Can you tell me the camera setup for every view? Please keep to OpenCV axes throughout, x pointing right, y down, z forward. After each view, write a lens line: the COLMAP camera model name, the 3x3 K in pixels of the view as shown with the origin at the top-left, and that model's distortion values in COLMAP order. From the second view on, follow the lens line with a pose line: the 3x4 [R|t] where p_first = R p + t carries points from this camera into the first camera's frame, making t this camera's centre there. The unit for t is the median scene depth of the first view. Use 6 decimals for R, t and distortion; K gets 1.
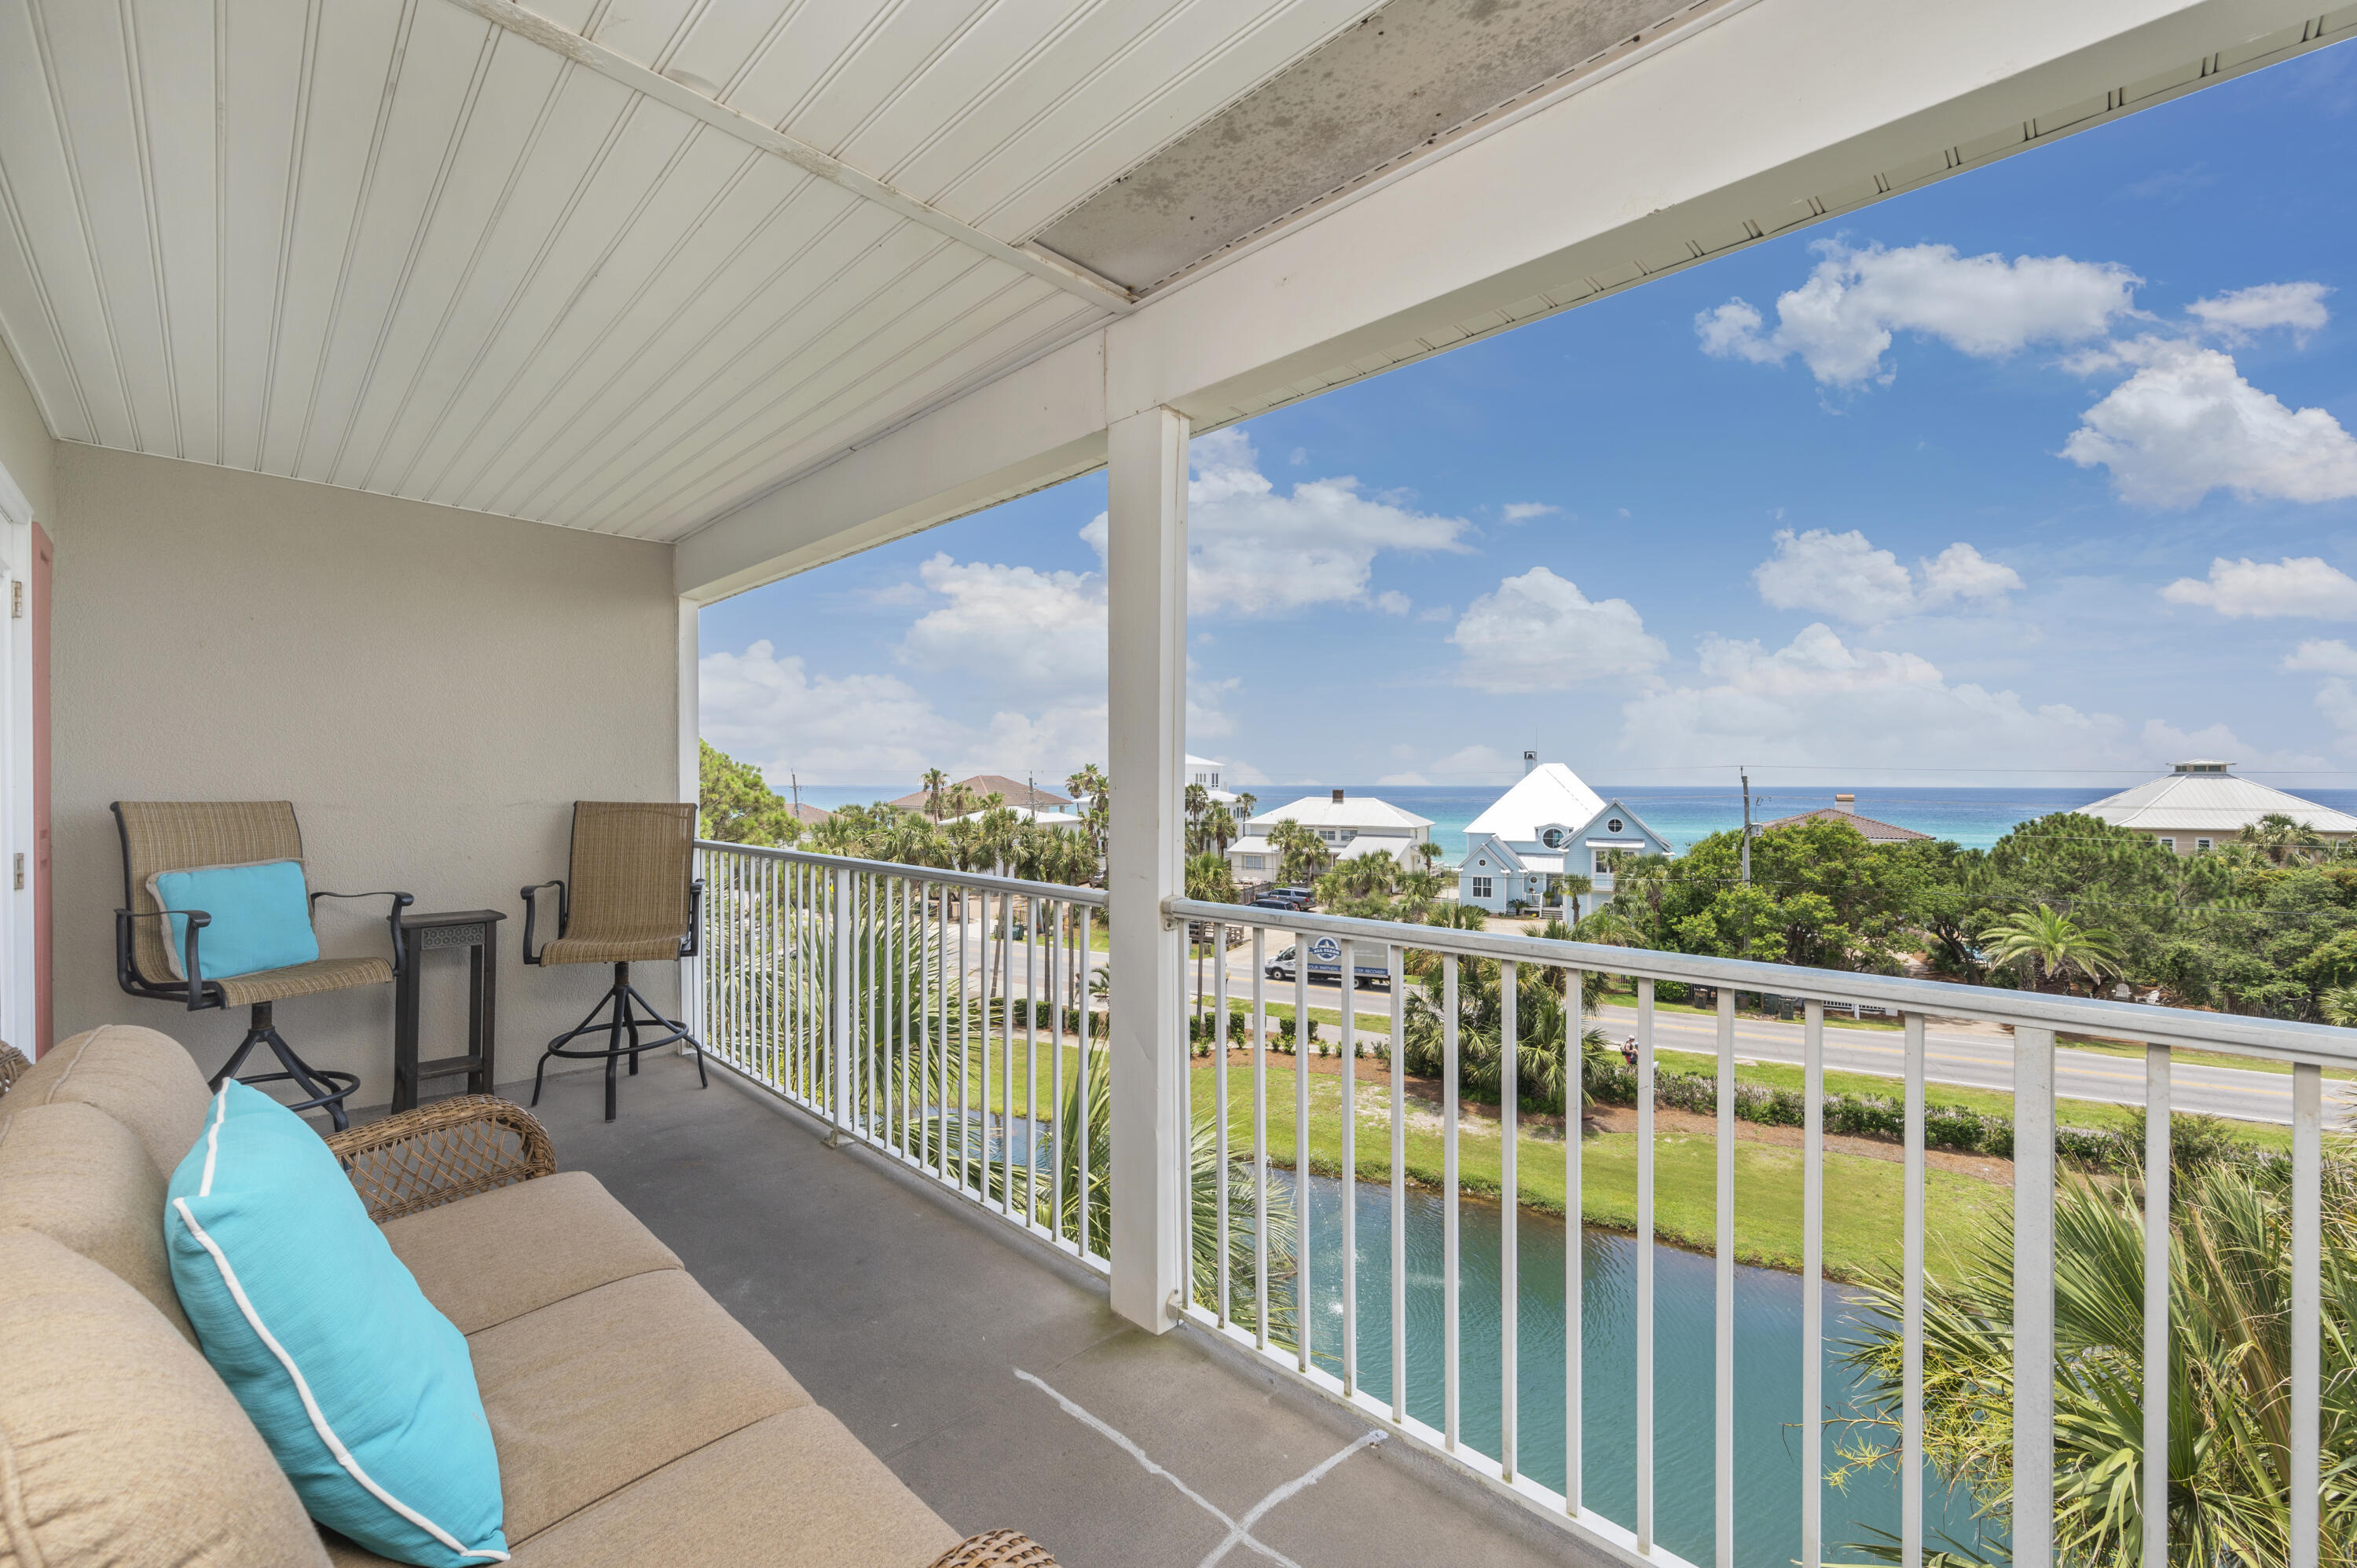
lens RADIAL K [[923.5, 0, 1163.2], [0, 923.5, 787.4], [0, 0, 1]] dist [-0.000978, 0.000015]
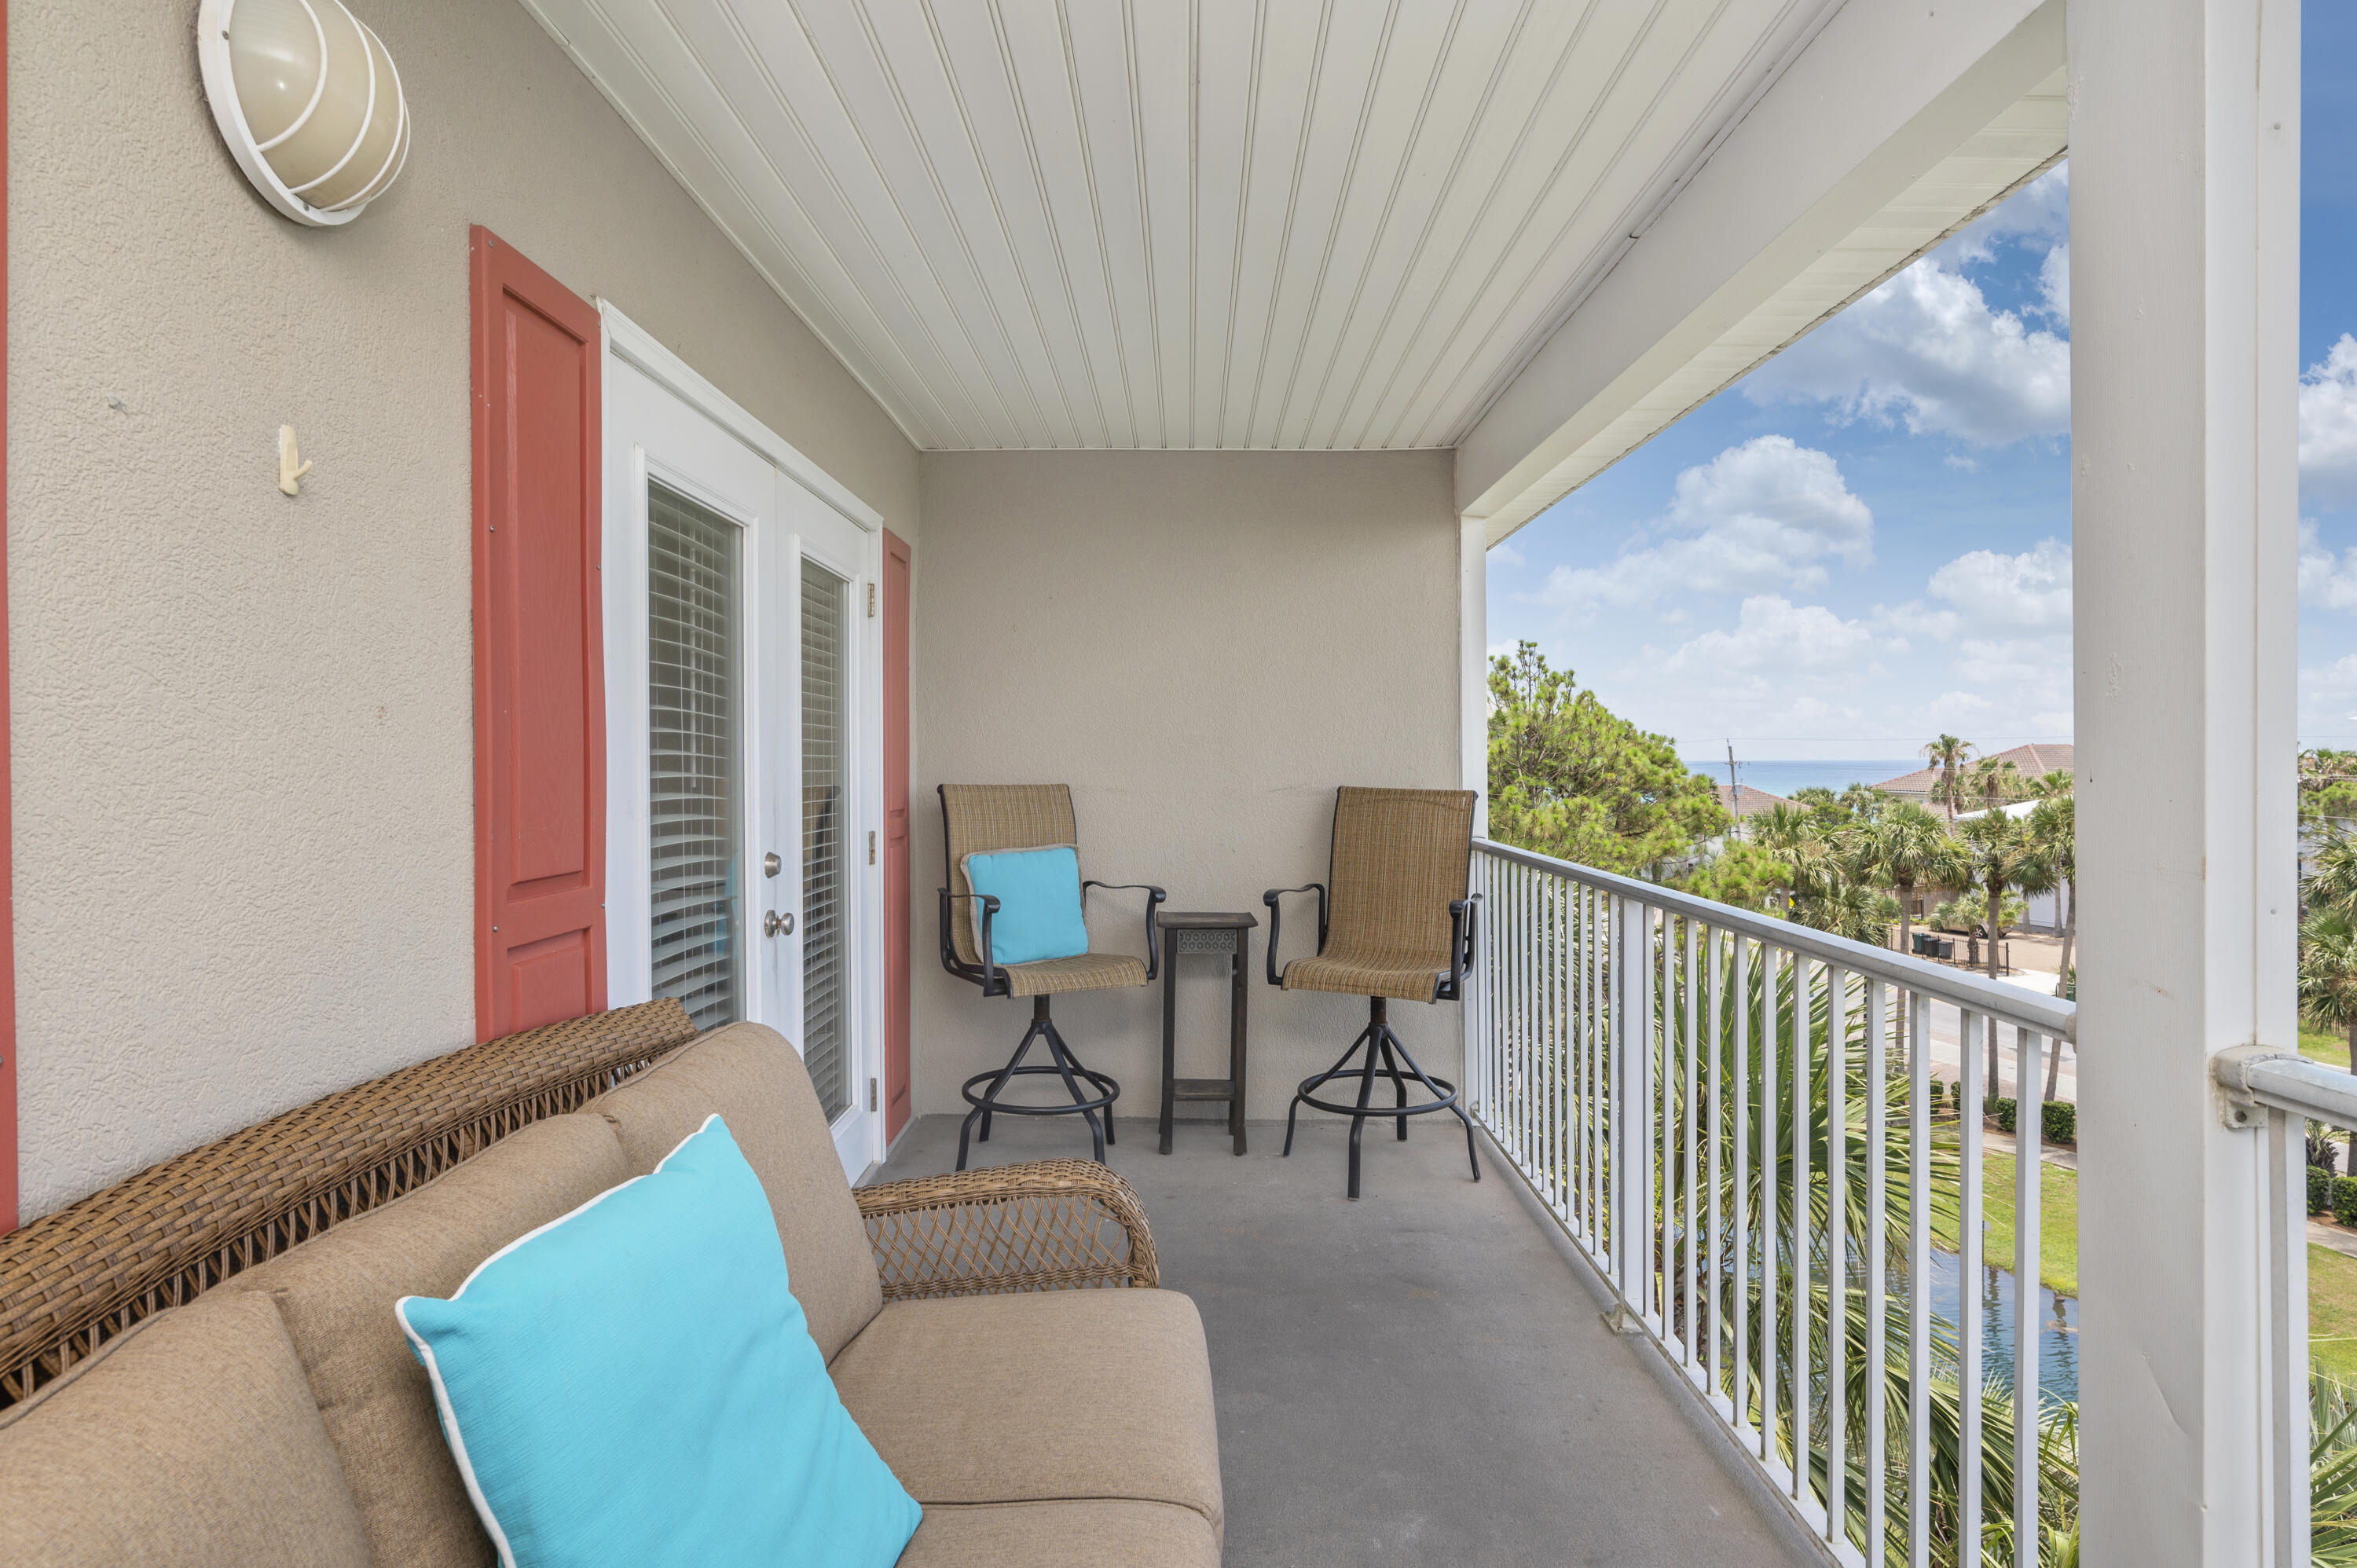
lens RADIAL K [[1221.5, 0, 1189.7], [0, 1221.5, 764.4], [0, 0, 1]] dist [-0.002225, -0.000436]
pose [[0.697032, -0.001295, -0.717039, 0.038500], [0.001817, 0.999998, -0.000040, -0.004510], [0.717038, -0.001275, 0.697033, 0.162156]]
